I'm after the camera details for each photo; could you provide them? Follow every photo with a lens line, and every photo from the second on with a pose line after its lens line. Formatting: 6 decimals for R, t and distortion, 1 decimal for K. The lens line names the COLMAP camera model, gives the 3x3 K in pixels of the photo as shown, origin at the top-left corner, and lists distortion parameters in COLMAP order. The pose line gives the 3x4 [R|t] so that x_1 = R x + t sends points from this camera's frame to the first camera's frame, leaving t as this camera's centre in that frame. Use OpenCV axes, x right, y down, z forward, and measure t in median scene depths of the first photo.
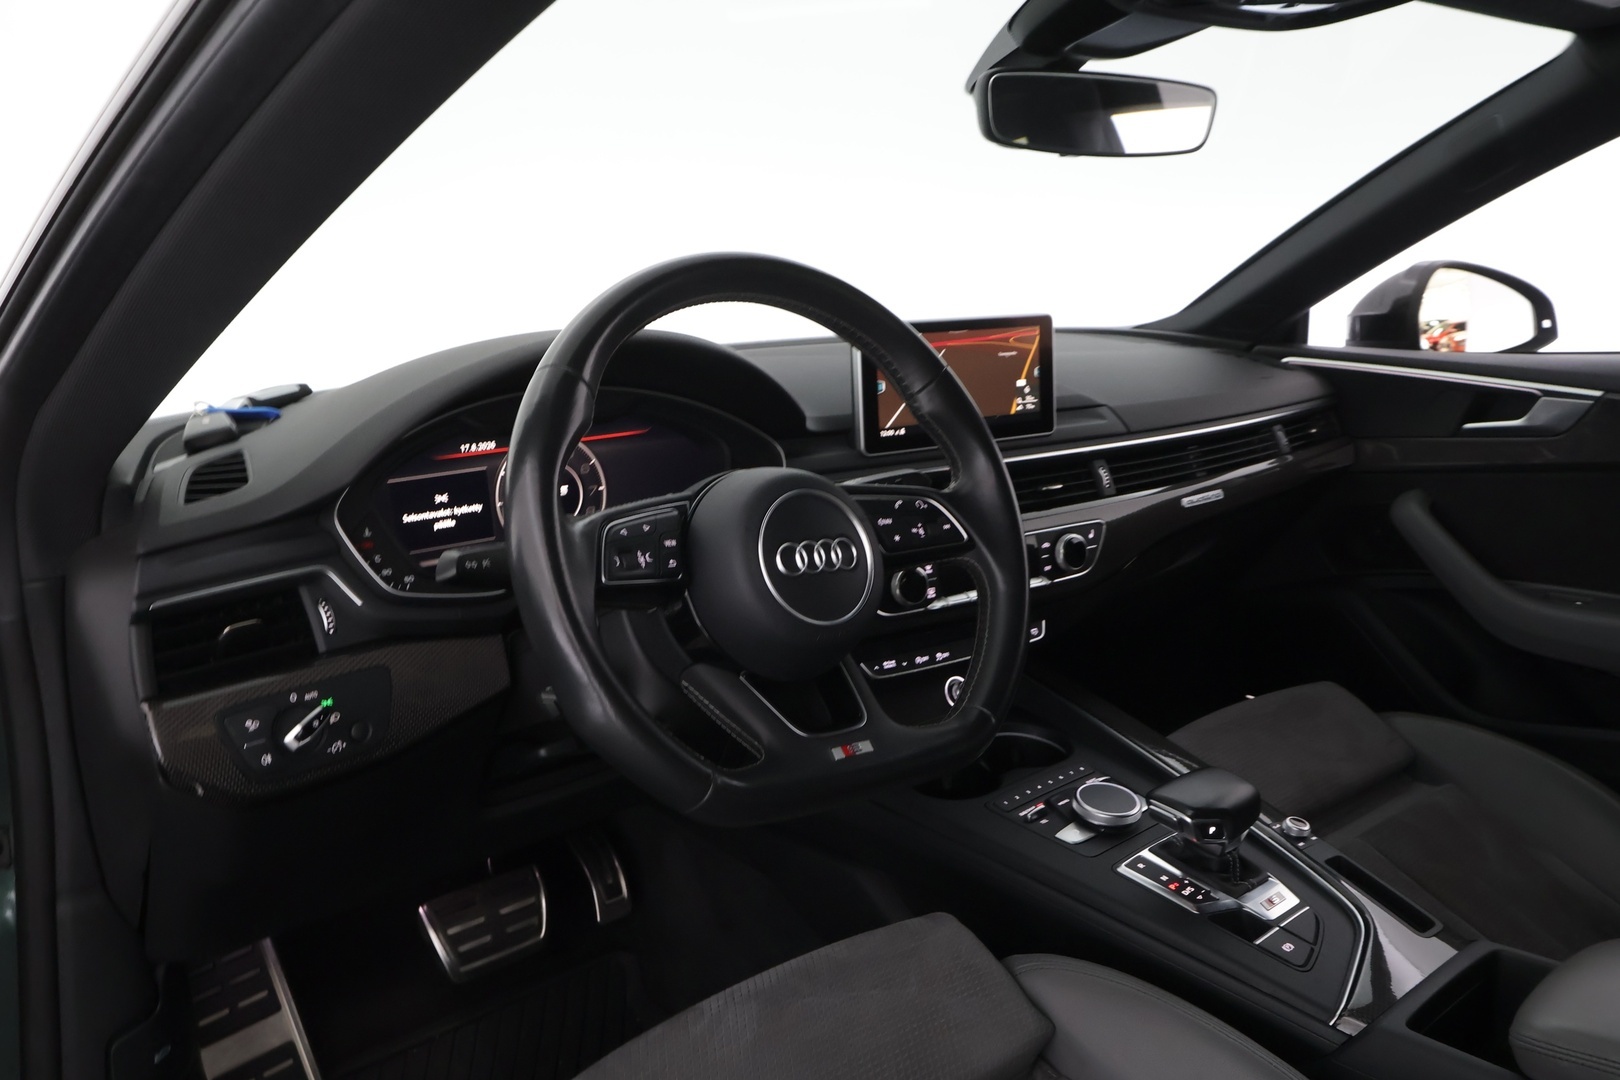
lens RADIAL K [[1364.5, 0, 814.2], [0, 1364.5, 537.6], [0, 0, 1]] dist [0.018063, 0.011829]
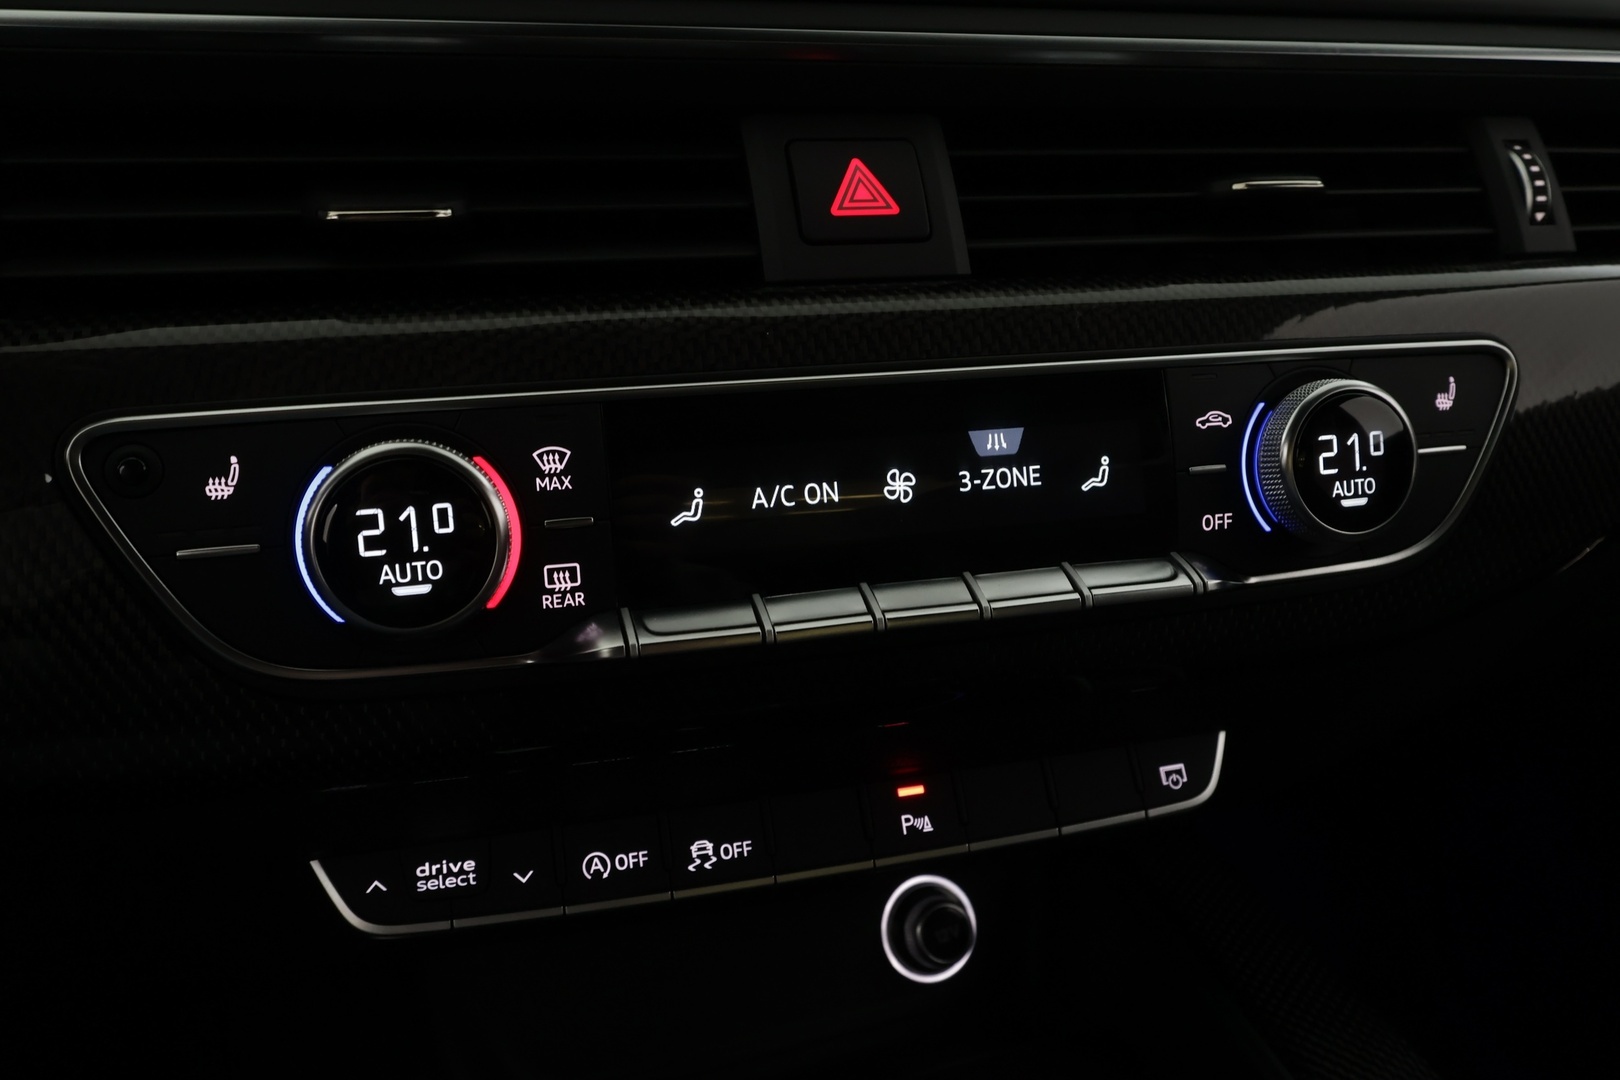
lens RADIAL K [[1364.5, 0, 802.6], [0, 1364.5, 529.9], [0, 0, 1]] dist [0.018063, 0.011829]
pose [[0.958538, 0.071362, -0.275885, 0.164192], [-0.068983, 0.997449, 0.018333, 0.023725], [0.276489, 0.001458, 0.961016, 0.745440]]
